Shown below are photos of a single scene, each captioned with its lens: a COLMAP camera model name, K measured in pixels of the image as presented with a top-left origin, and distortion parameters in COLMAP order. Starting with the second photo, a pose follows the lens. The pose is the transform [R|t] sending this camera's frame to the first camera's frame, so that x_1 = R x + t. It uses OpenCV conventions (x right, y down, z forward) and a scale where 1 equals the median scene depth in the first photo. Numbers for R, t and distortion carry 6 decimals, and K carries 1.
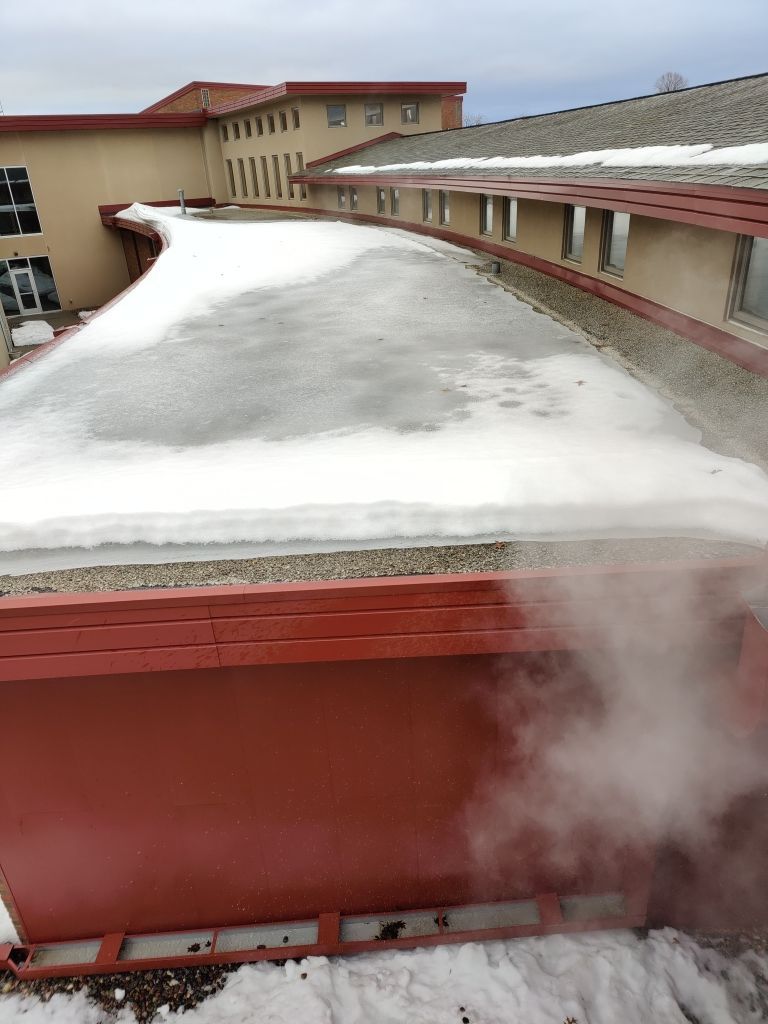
lens RADIAL K [[701.1, 0, 380.2], [0, 701.1, 517.8], [0, 0, 1]] dist [0.039065, -0.026169]
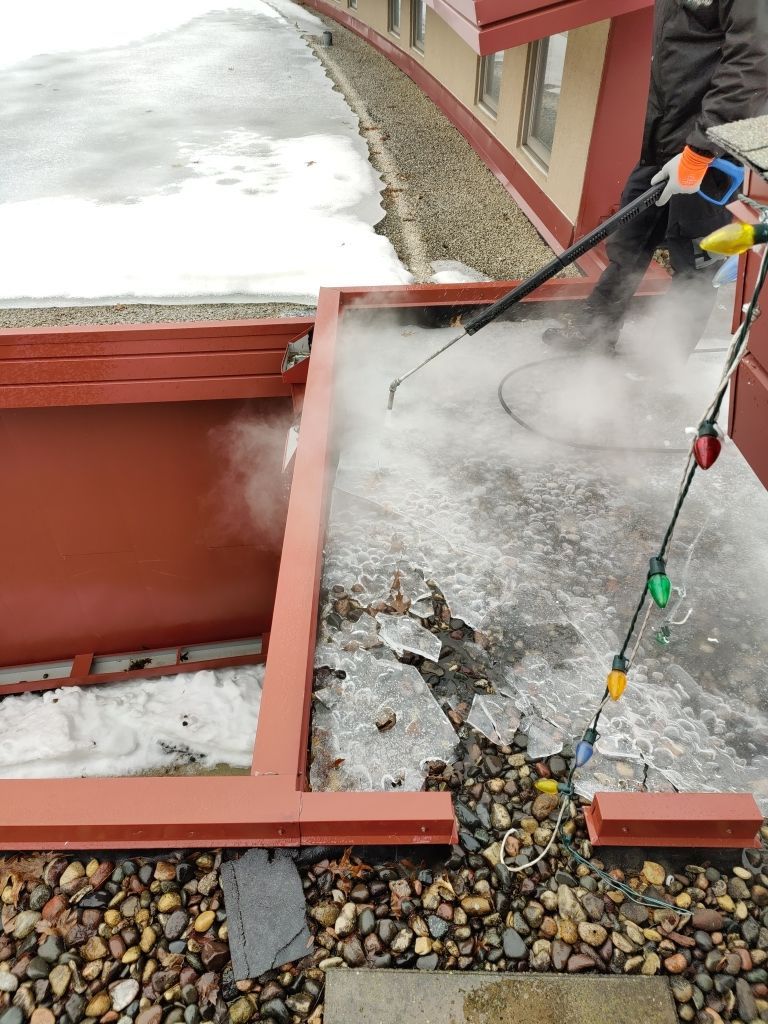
lens RADIAL K [[701.1, 0, 383.1], [0, 701.1, 508.2], [0, 0, 1]] dist [0.039065, -0.026169]
pose [[0.995395, -0.012072, 0.095098, 0.307877], [-0.010497, 0.972346, 0.233307, 0.054083], [-0.095284, -0.233231, 0.967742, -0.105275]]
